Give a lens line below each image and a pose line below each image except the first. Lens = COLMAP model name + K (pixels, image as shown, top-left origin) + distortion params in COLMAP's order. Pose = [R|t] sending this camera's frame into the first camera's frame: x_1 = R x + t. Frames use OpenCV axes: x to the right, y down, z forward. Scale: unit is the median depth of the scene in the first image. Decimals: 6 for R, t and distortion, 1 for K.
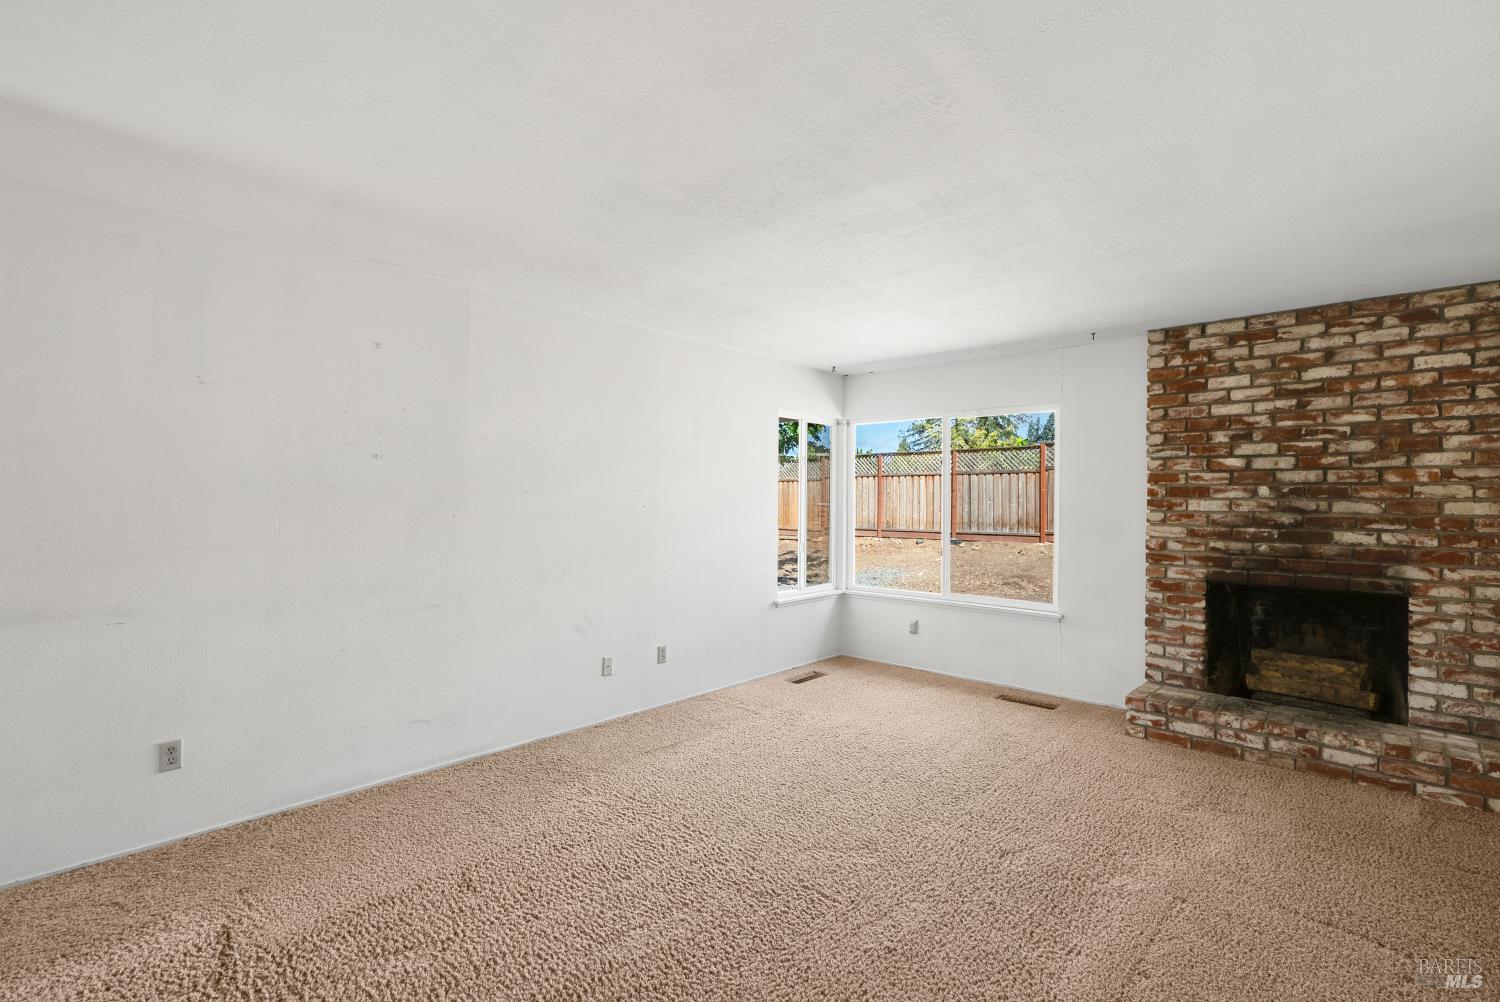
lens RADIAL K [[678.2, 0, 749.2], [0, 678.2, 493.1], [0, 0, 1]] dist [-0.012715, 0.004604]
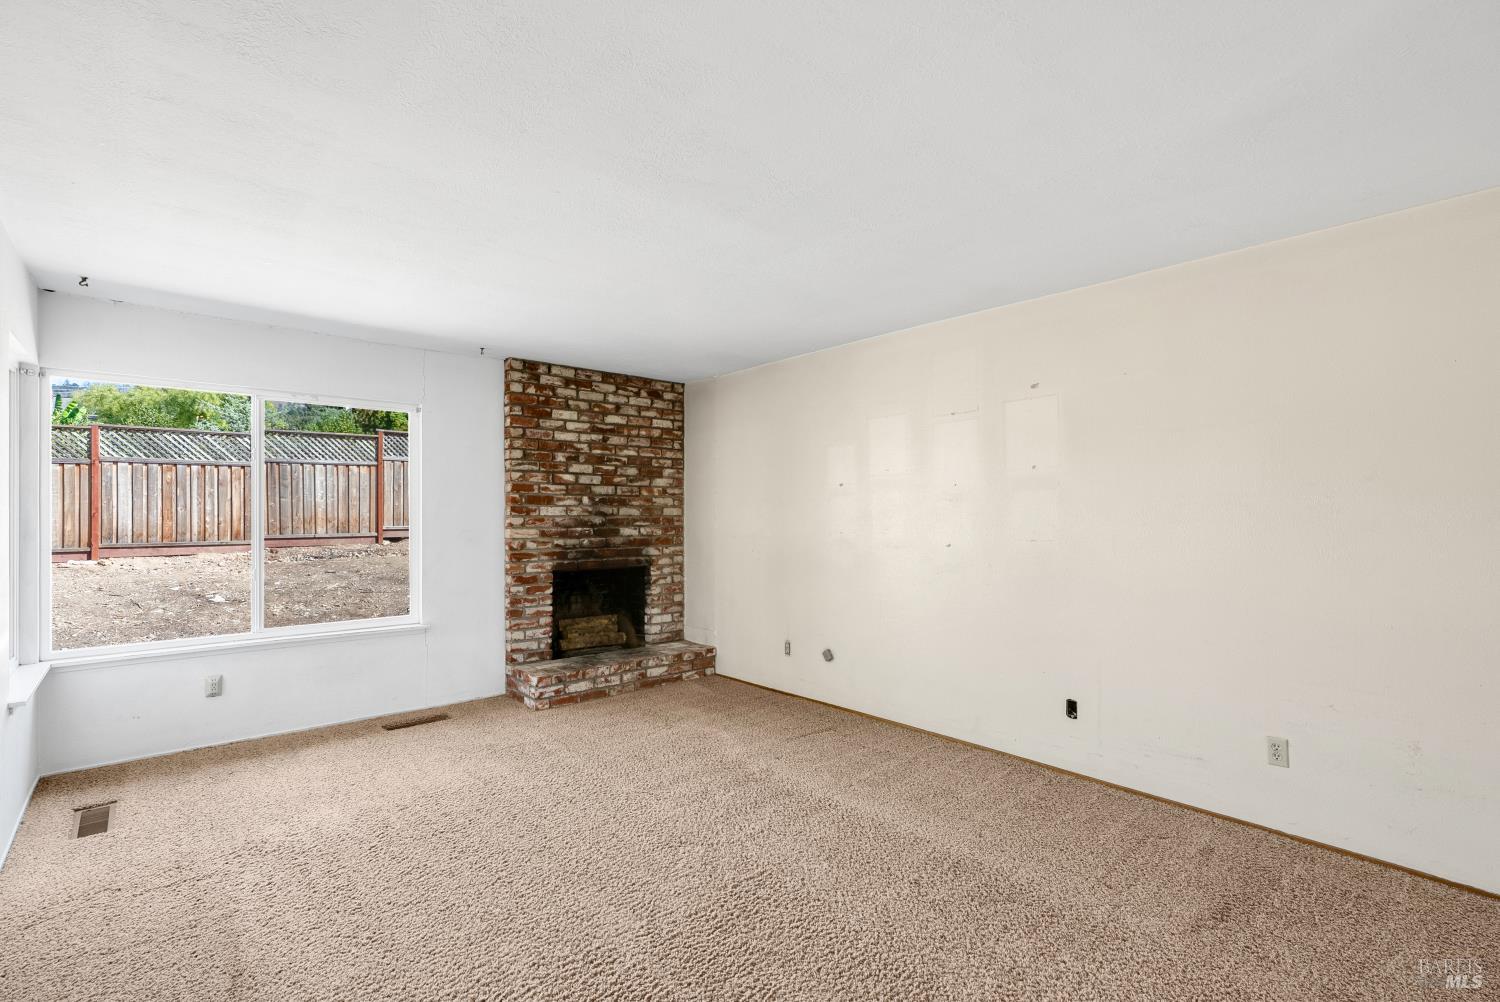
lens RADIAL K [[678.2, 0, 748.1], [0, 678.2, 513.9], [0, 0, 1]] dist [-0.012715, 0.004604]
pose [[0.106846, -0.011300, 0.994211, -0.553120], [-0.010428, 0.999868, 0.012485, 0.004382], [-0.994221, -0.011702, 0.106714, 0.528901]]
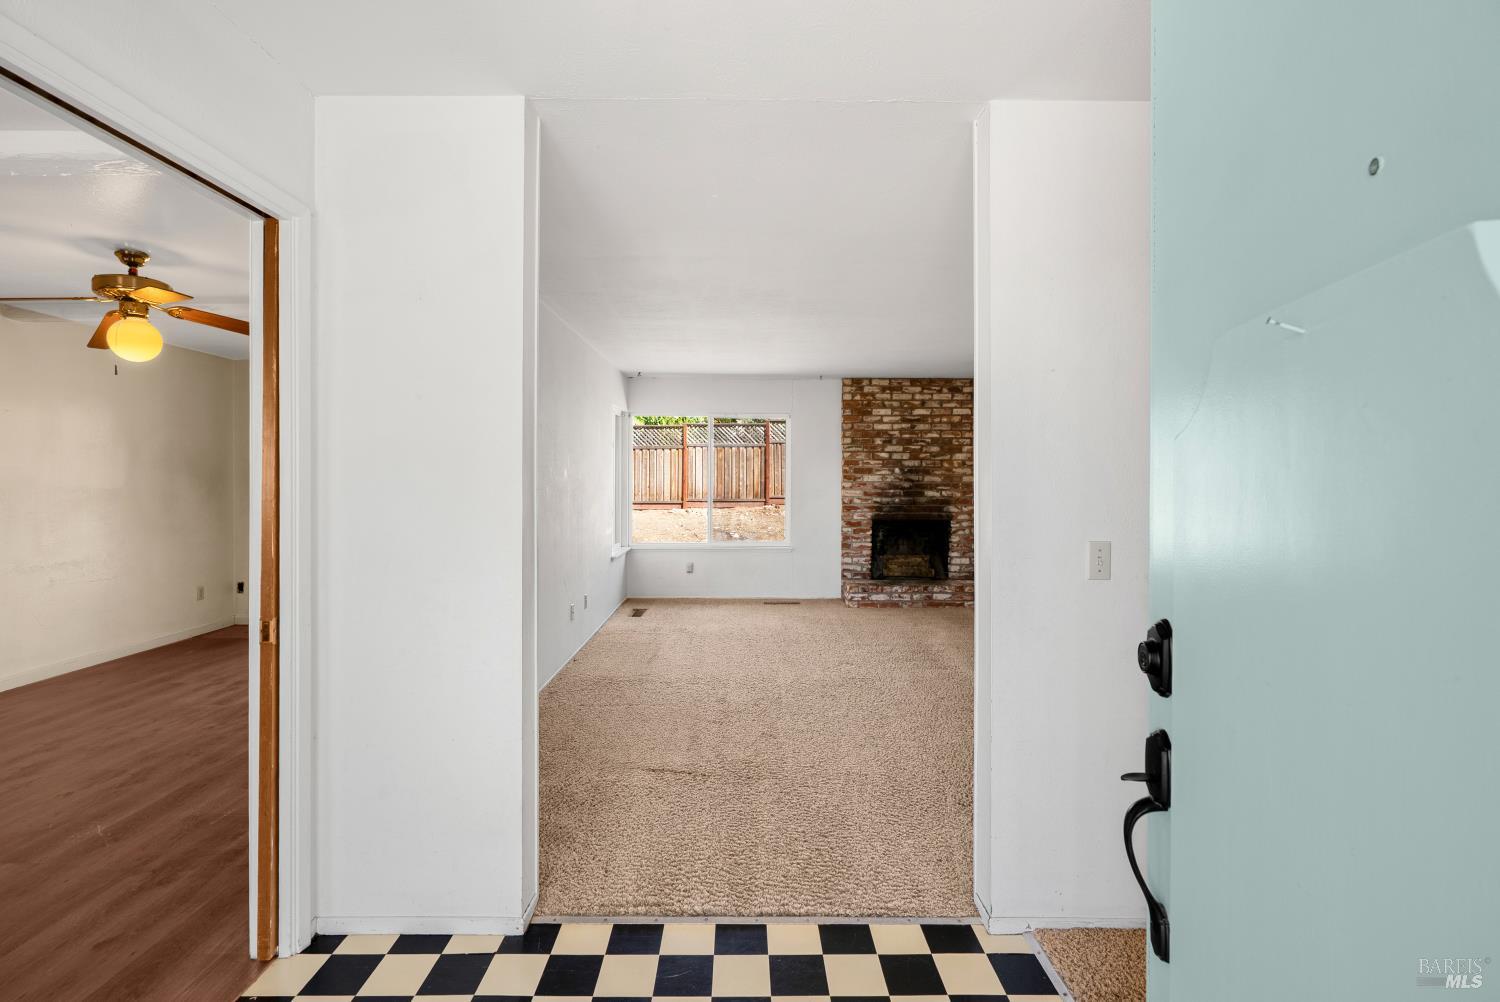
lens RADIAL K [[678.2, 0, 752.8], [0, 678.2, 476.5], [0, 0, 1]] dist [-0.012715, 0.004604]
pose [[0.725538, -0.003711, 0.688172, -0.859605], [-0.004920, 0.999932, 0.010580, -0.004573], [-0.688165, -0.011062, 0.725470, -0.116446]]
